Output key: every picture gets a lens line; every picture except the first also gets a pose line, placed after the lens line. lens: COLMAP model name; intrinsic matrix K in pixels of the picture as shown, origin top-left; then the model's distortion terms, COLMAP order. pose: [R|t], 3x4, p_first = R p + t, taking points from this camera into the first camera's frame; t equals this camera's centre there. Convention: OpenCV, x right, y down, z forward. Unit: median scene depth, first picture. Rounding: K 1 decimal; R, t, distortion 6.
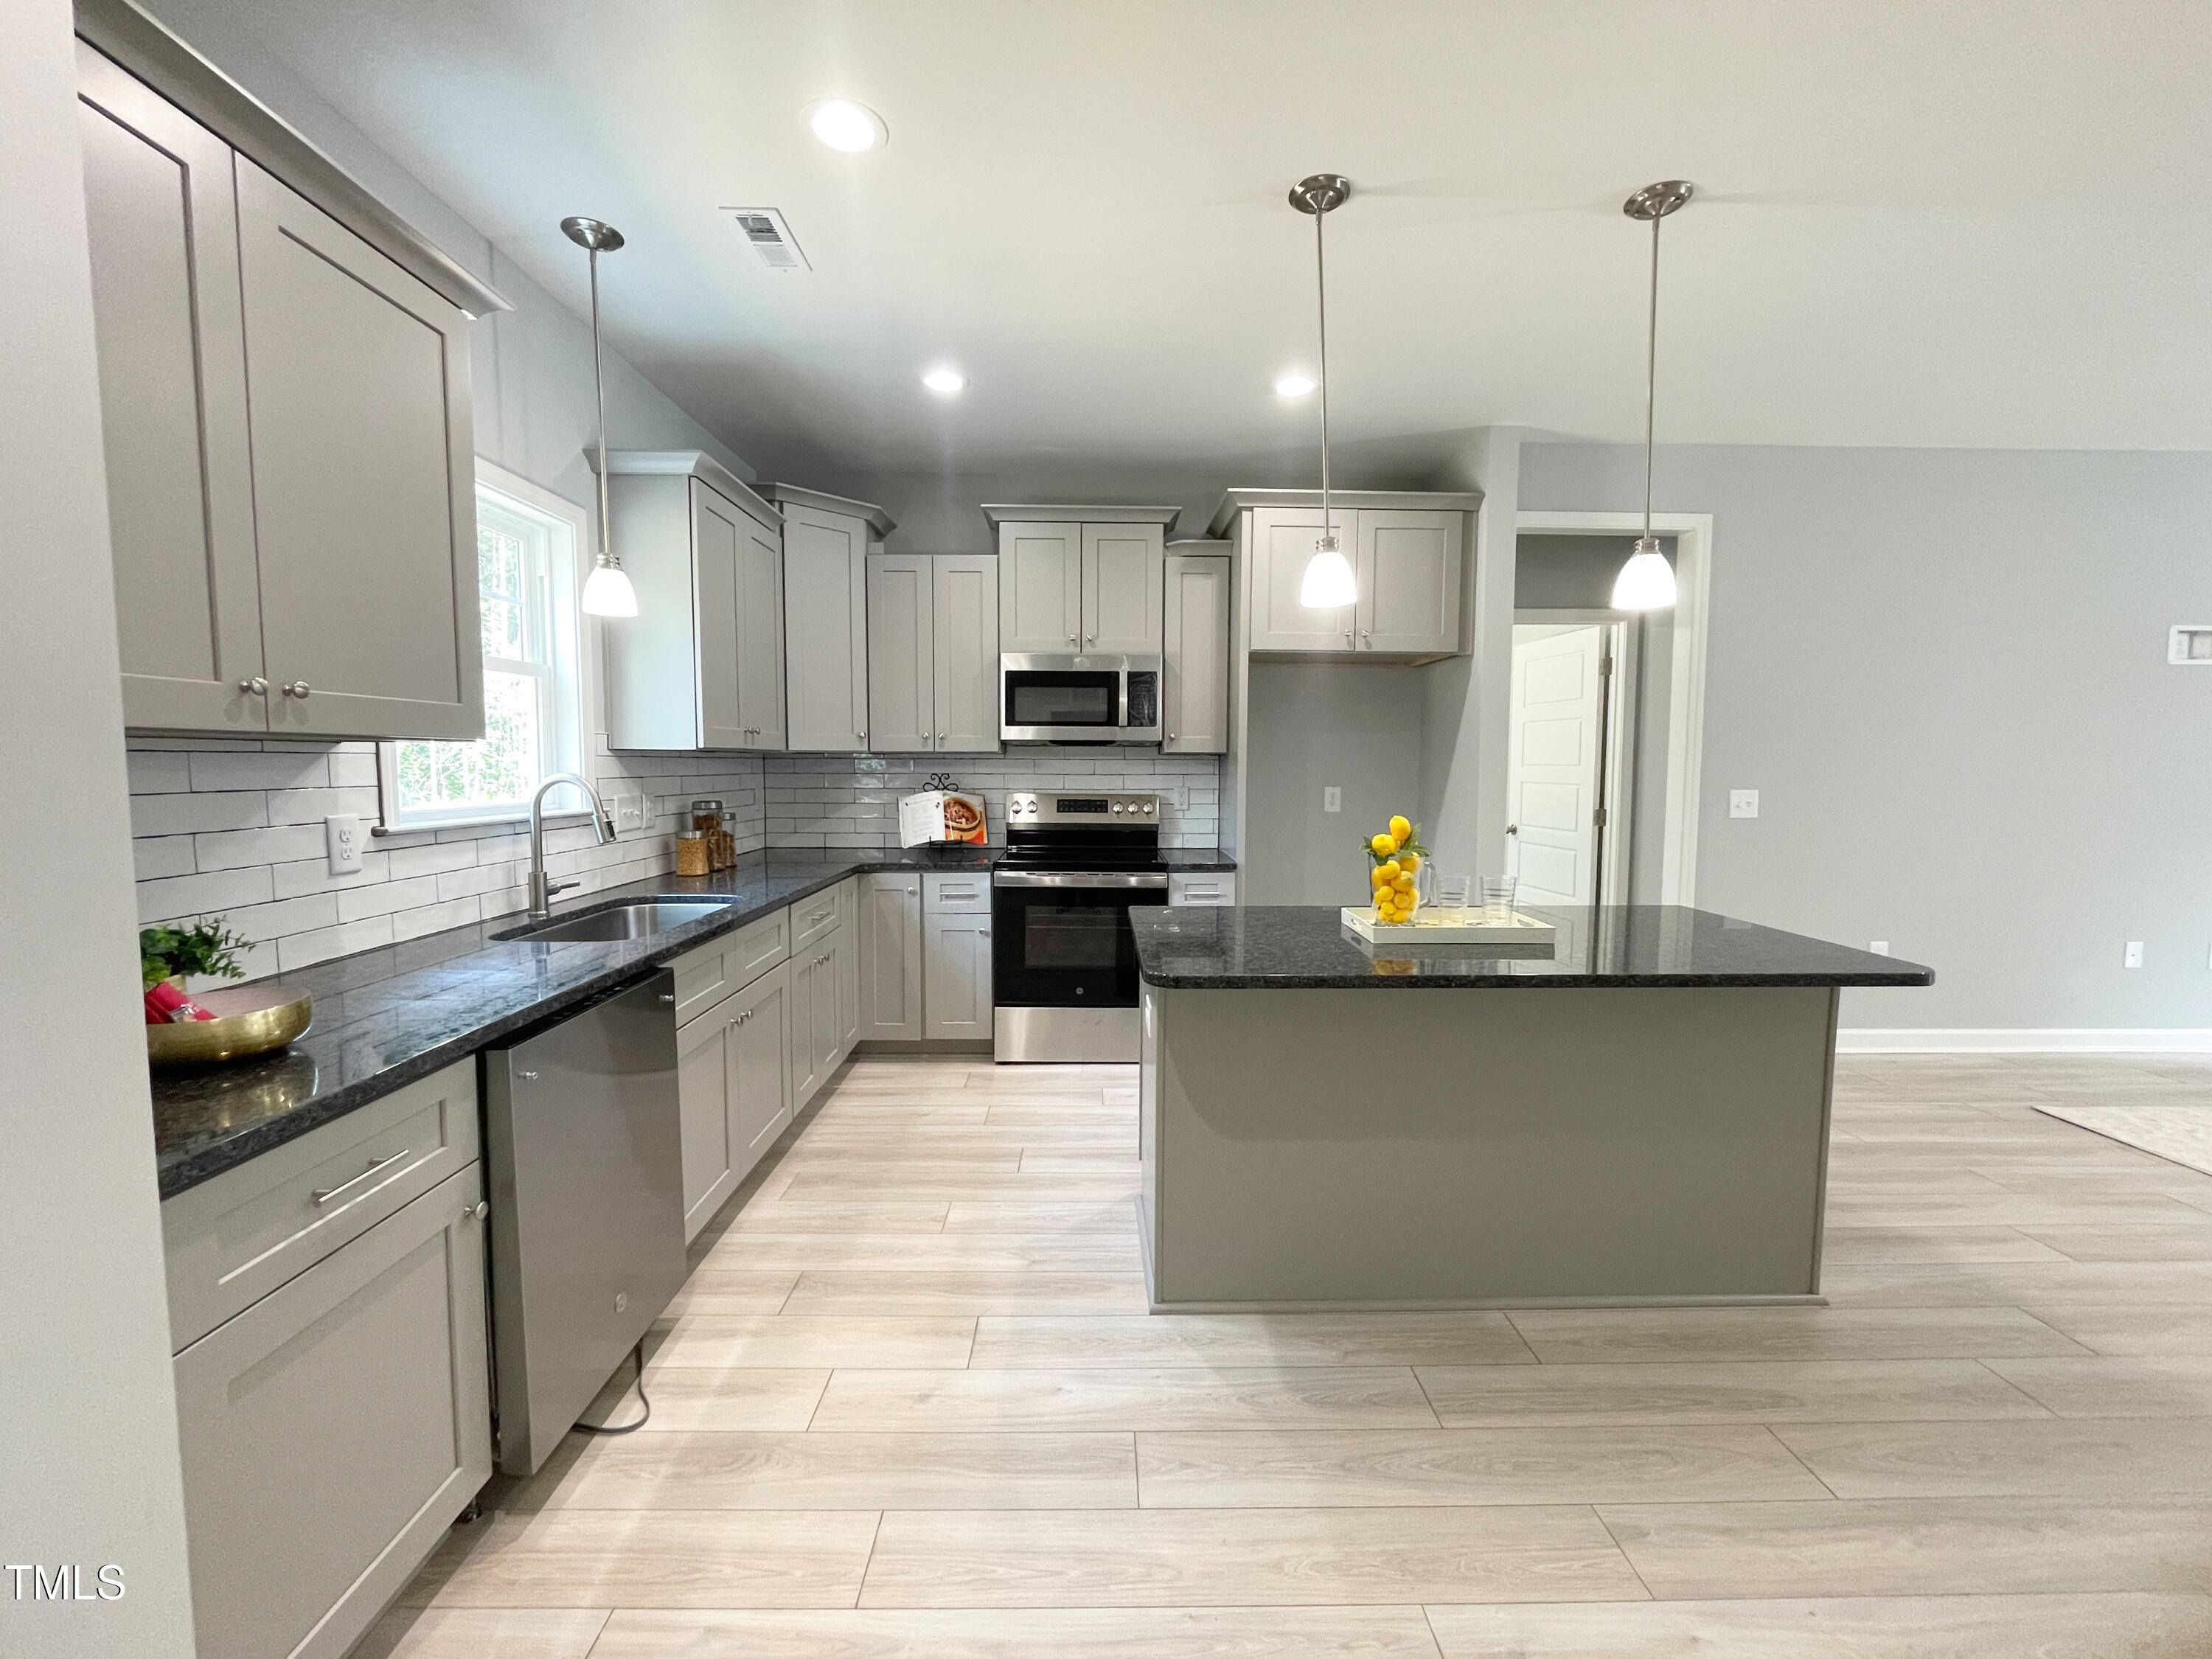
lens RADIAL K [[901.2, 0, 1111.9], [0, 901.2, 826.3], [0, 0, 1]] dist [-0.005238, 0.000283]
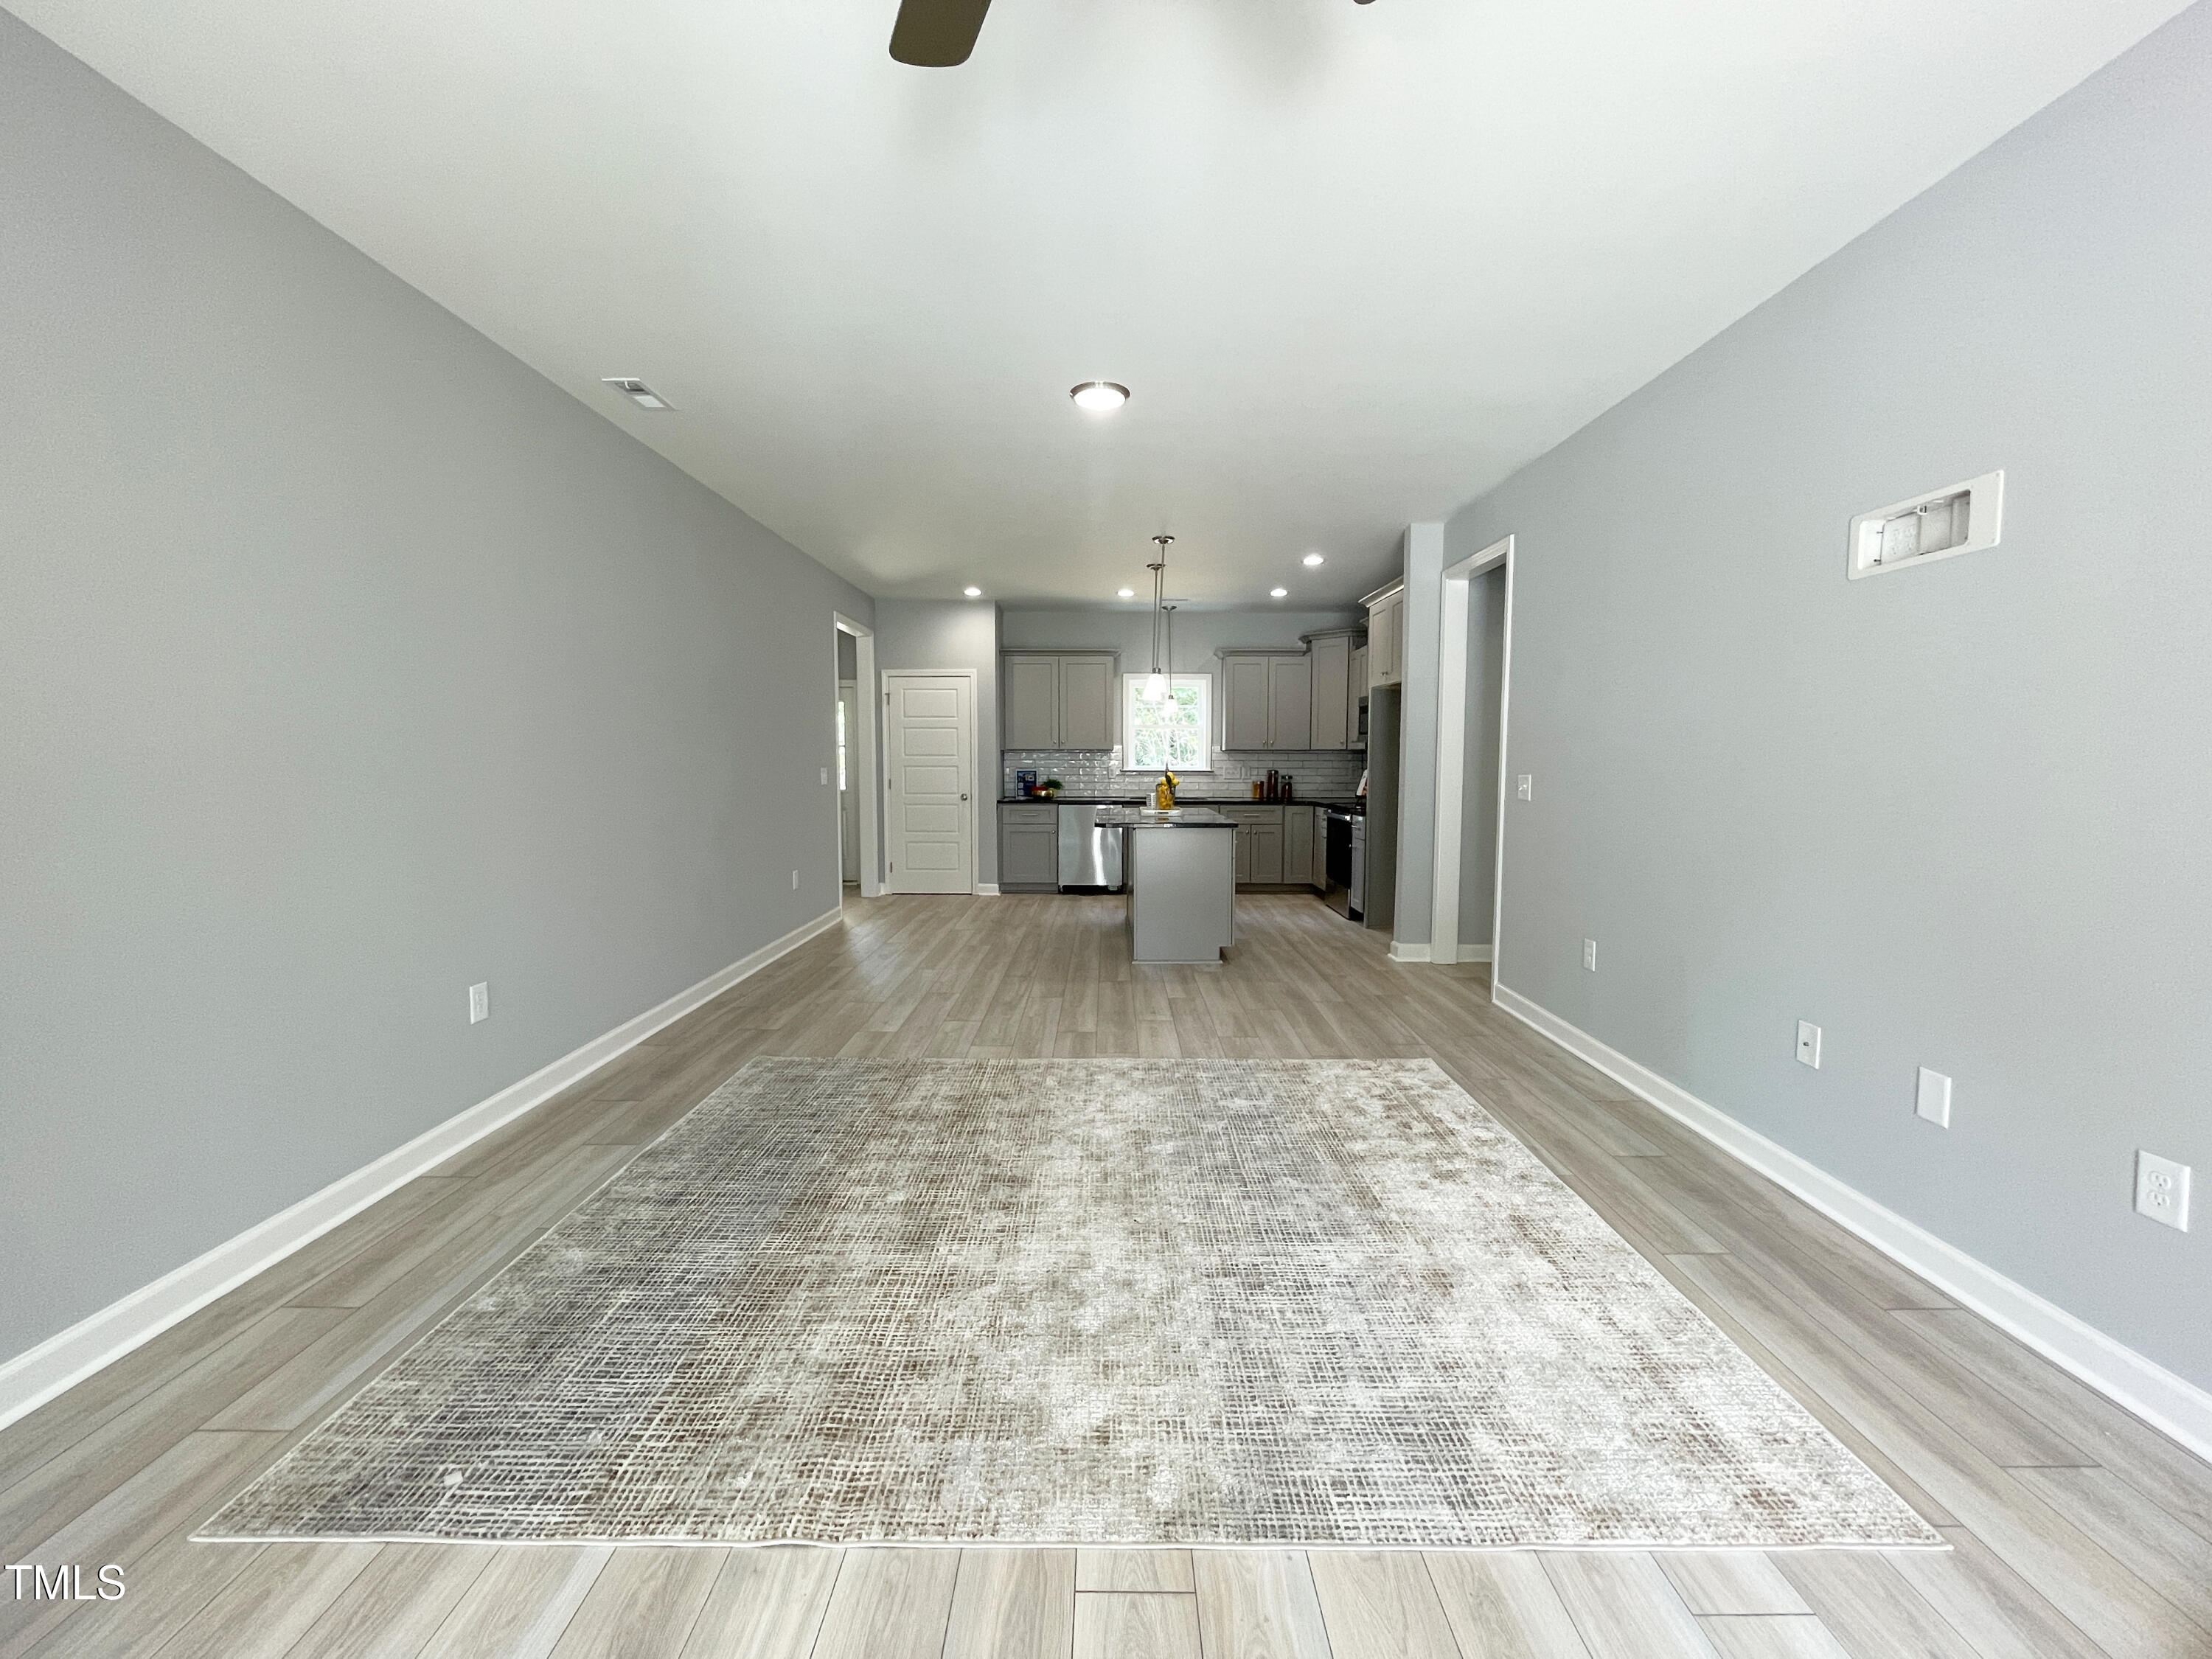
lens RADIAL K [[901.2, 0, 1108.0], [0, 901.2, 835.3], [0, 0, 1]] dist [-0.005238, 0.000283]
pose [[-0.020791, 0.081458, -0.996460, 1.930953], [-0.072549, 0.993925, 0.082765, -0.020723], [0.997148, 0.074012, -0.014755, 0.549385]]
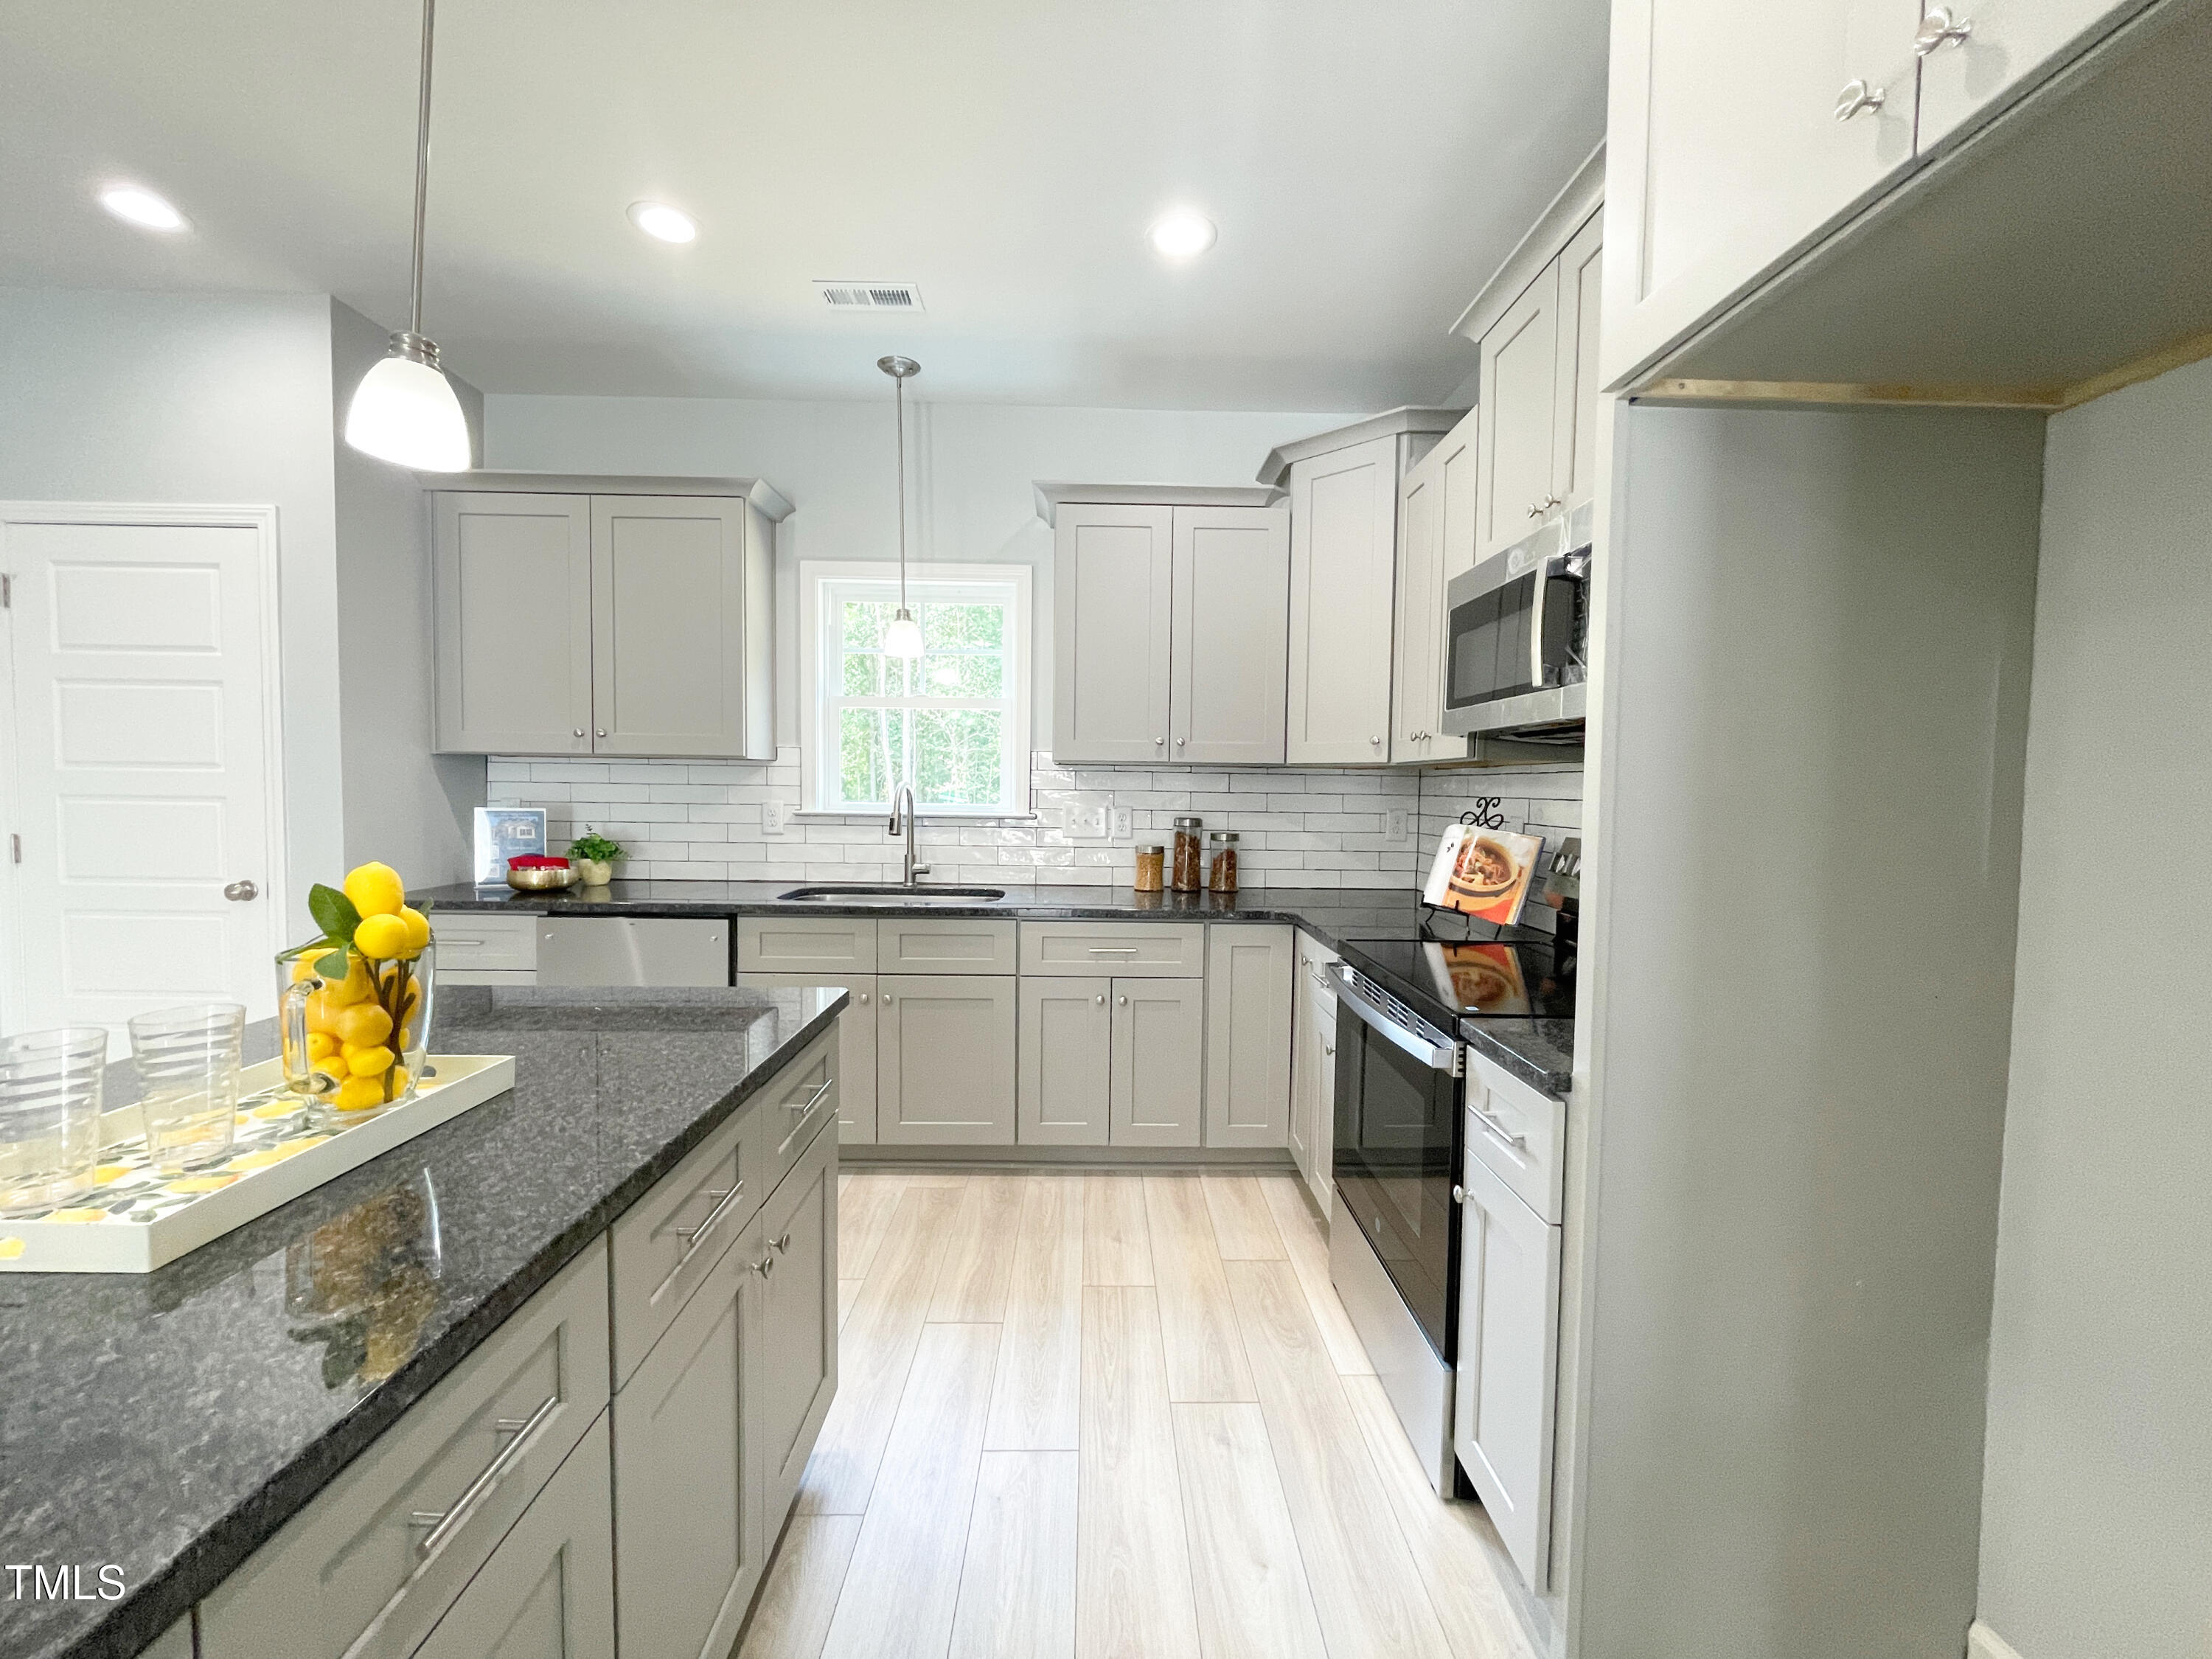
lens RADIAL K [[901.2, 0, 1109.8], [0, 901.2, 828.6], [0, 0, 1]] dist [-0.005238, 0.000283]
pose [[-0.001178, 0.043914, -0.999035, 0.468811], [-0.086391, 0.995296, 0.043851, -0.048058], [0.996261, 0.086360, 0.002621, 0.850708]]
